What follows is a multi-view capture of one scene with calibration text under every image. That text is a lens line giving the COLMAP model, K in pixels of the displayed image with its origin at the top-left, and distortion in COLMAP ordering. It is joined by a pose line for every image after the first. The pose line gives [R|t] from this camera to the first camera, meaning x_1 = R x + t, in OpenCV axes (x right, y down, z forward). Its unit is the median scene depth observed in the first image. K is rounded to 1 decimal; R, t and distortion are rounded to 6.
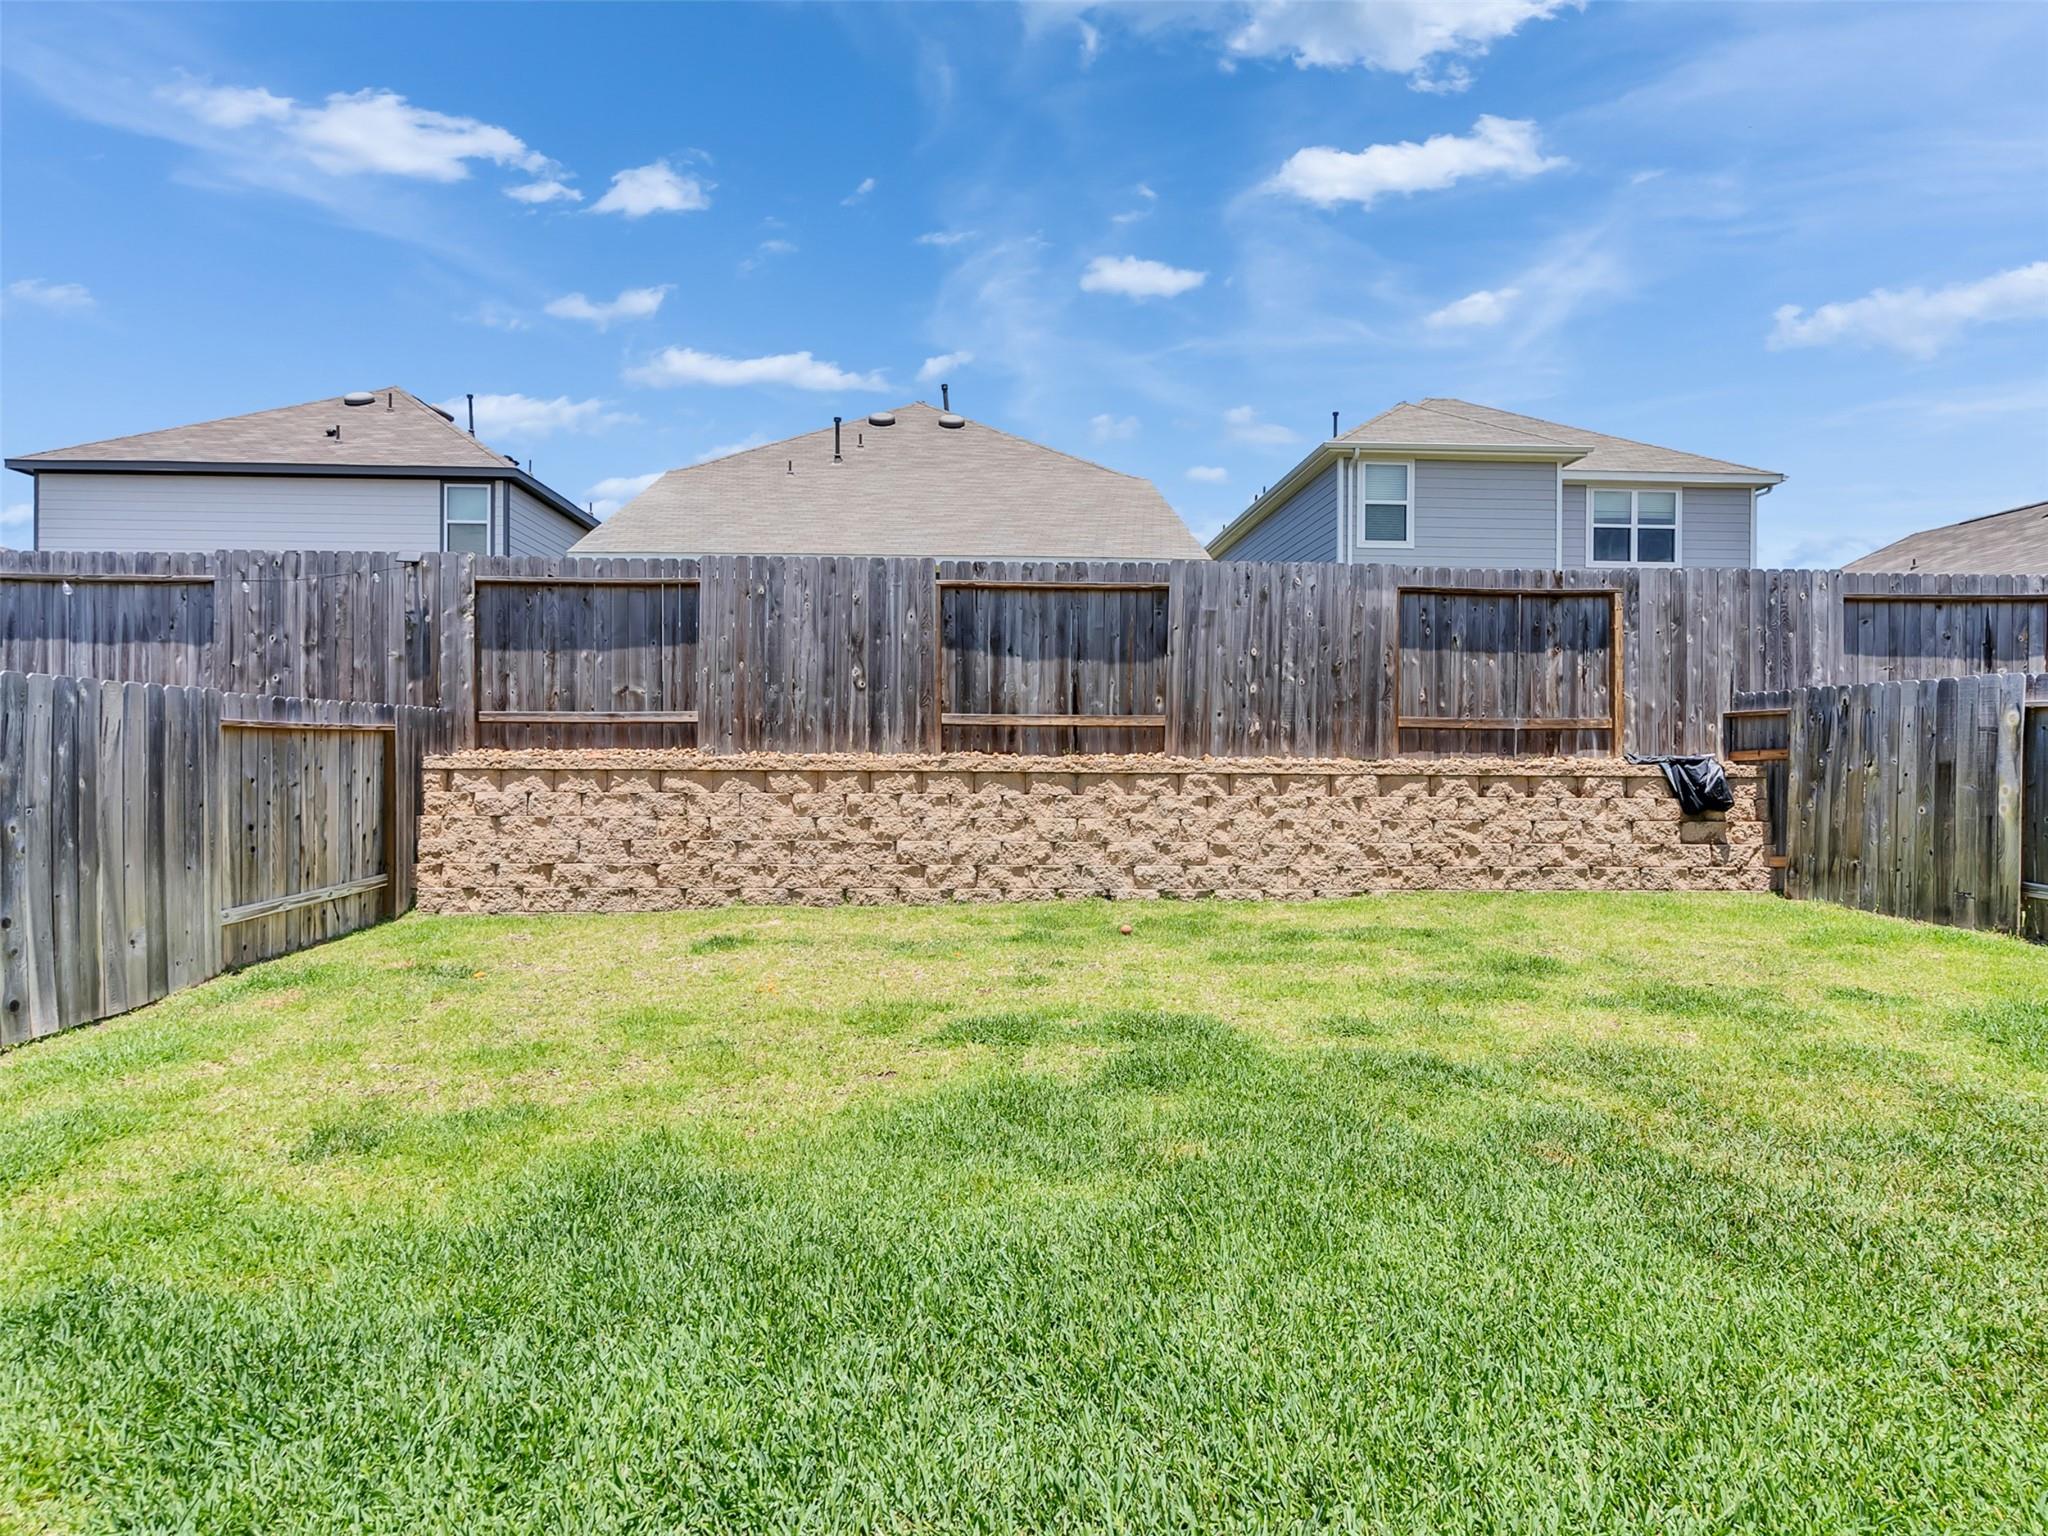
lens RADIAL K [[1050.5, 0, 1004.5], [0, 1050.5, 770.9], [0, 0, 1]] dist [-0.009768, 0.007873]
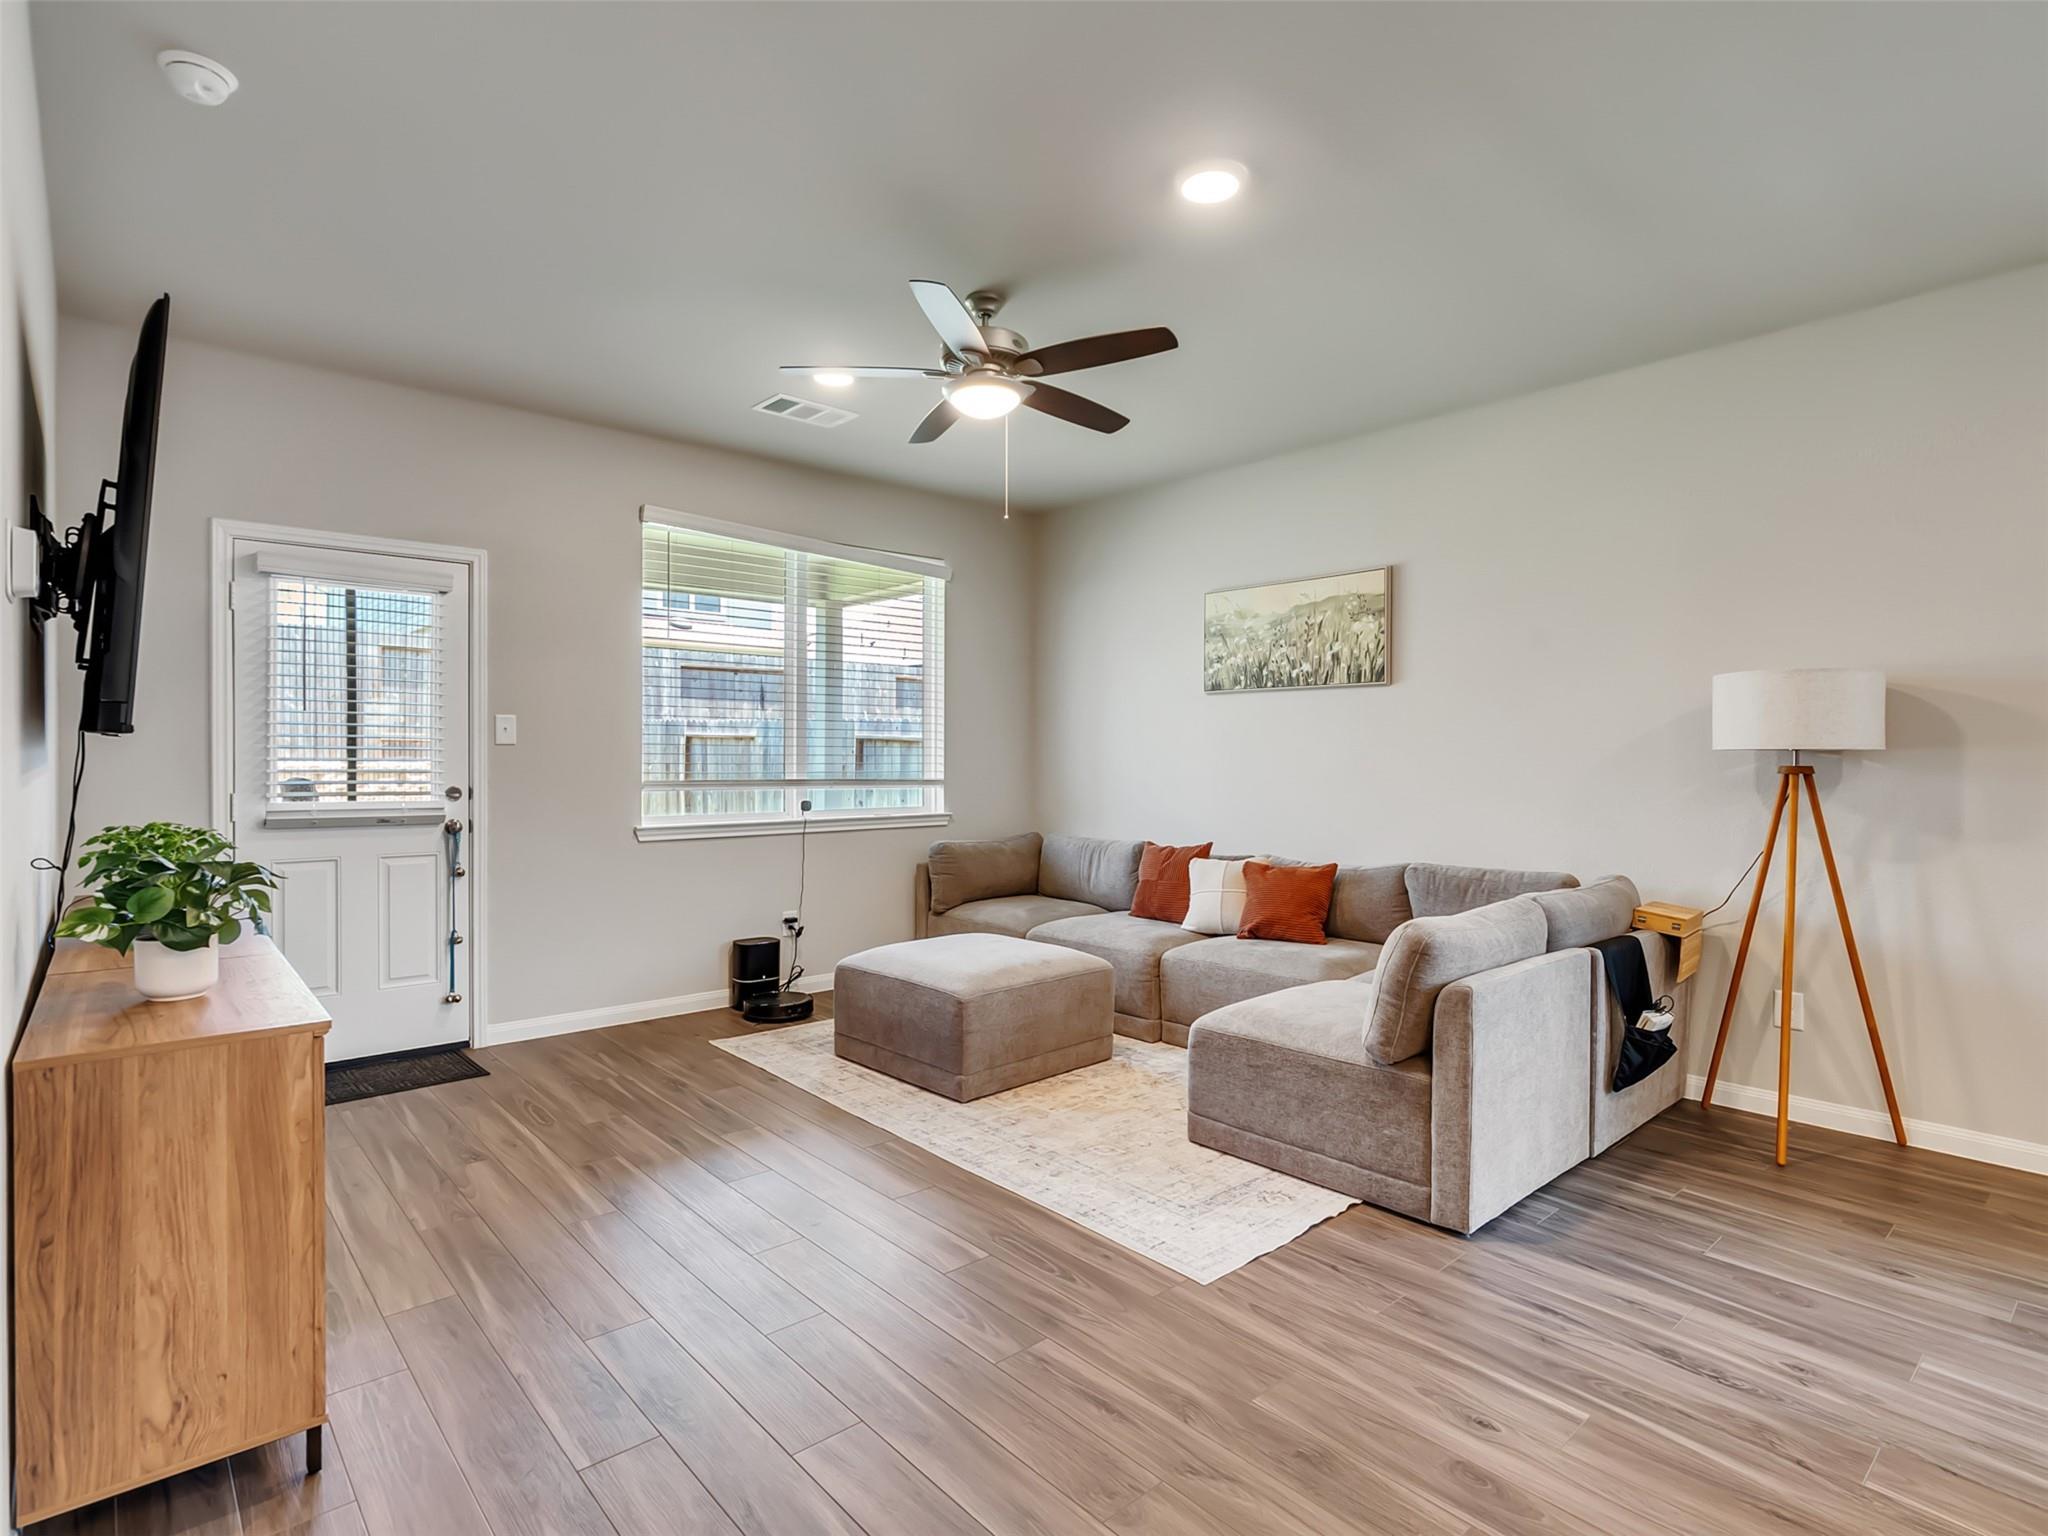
lens RADIAL K [[1050.5, 0, 1006.6], [0, 1050.5, 767.7], [0, 0, 1]] dist [-0.009768, 0.007873]
pose [[0.780889, -0.010357, 0.624584, 0.146384], [0.007299, 0.999946, 0.007456, -0.007753], [-0.624627, -0.001264, 0.780922, -0.703844]]
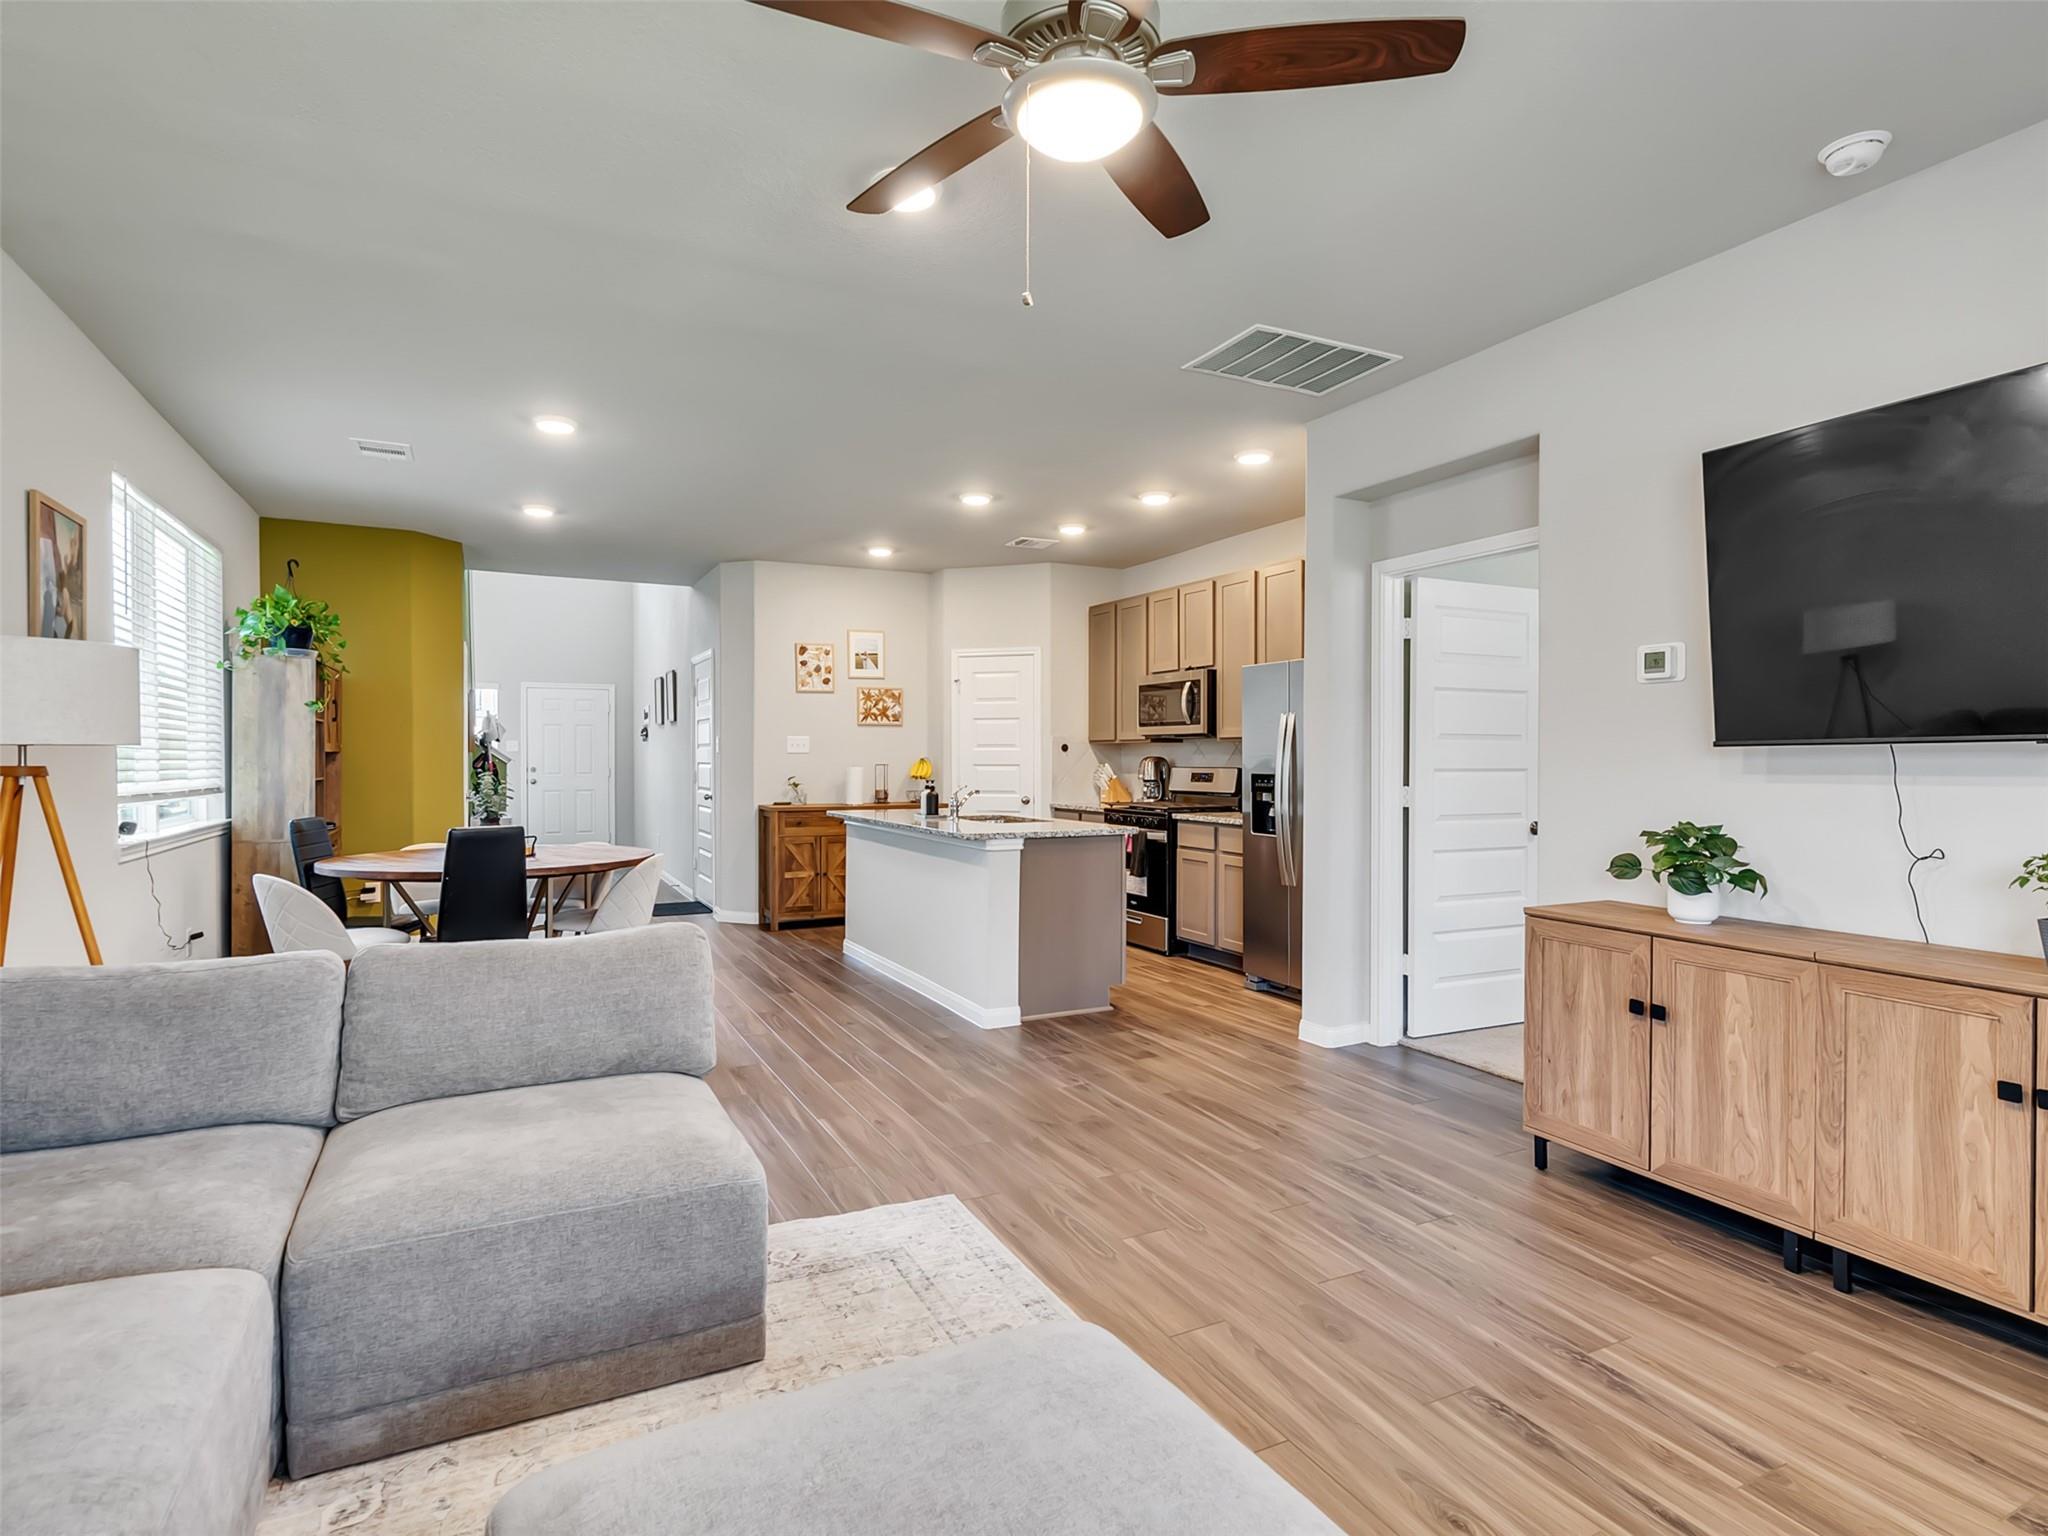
lens RADIAL K [[1050.5, 0, 1010.7], [0, 1050.5, 766.1], [0, 0, 1]] dist [-0.009768, 0.007873]
pose [[-0.913281, -0.004714, -0.407302, 0.459338], [-0.011872, 0.999816, 0.015050, -0.010758], [0.407157, 0.018580, -0.913169, -0.238599]]
